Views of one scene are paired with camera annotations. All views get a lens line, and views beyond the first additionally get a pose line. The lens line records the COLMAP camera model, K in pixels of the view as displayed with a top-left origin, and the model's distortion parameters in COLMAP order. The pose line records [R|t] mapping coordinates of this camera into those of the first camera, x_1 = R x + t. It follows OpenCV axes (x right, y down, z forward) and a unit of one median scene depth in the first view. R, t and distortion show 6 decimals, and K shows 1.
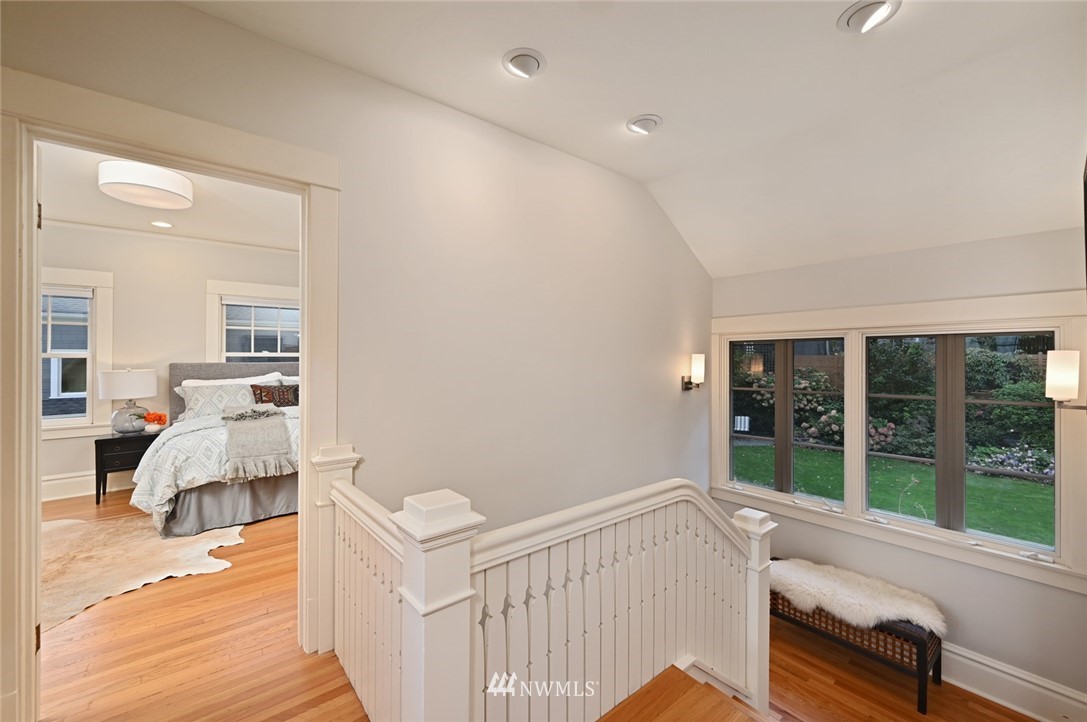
lens RADIAL K [[442.0, 0, 549.6], [0, 442.0, 357.9], [0, 0, 1]] dist [0.010212, 0.000183]
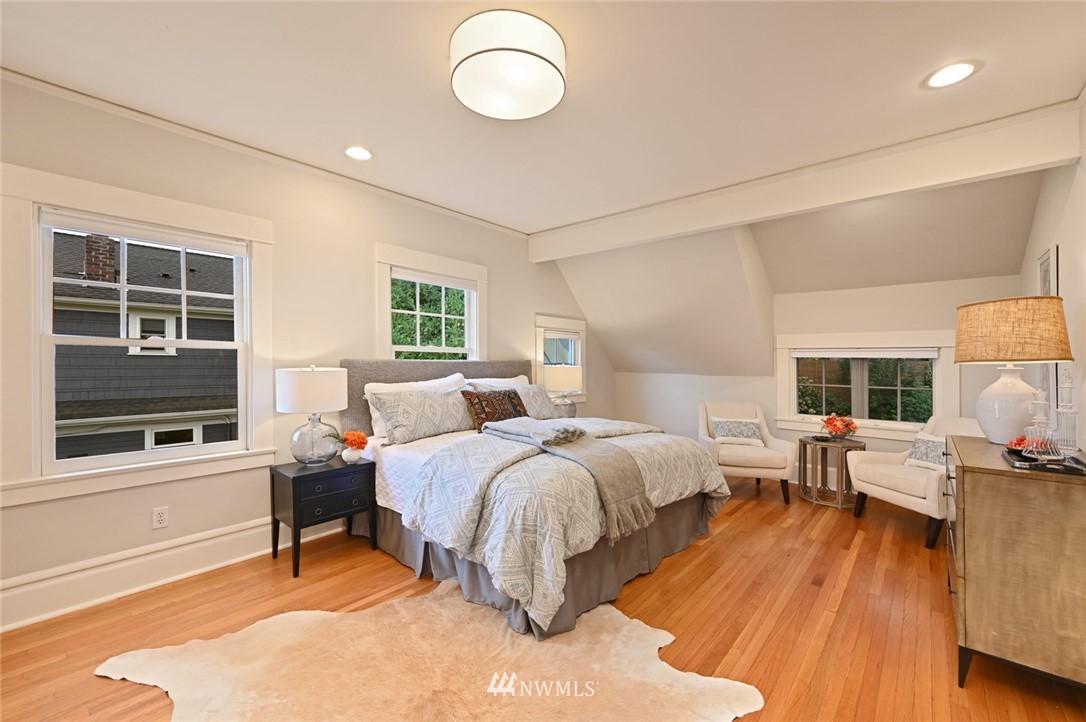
lens RADIAL K [[441.6, 0, 543.5], [0, 441.6, 364.2], [0, 0, 1]] dist [0.010212, 0.000183]
pose [[0.985694, 0.011586, 0.168146, -0.625284], [-0.013219, 0.999876, 0.008595, 0.009428], [-0.168025, -0.010694, 0.985725, 0.254298]]
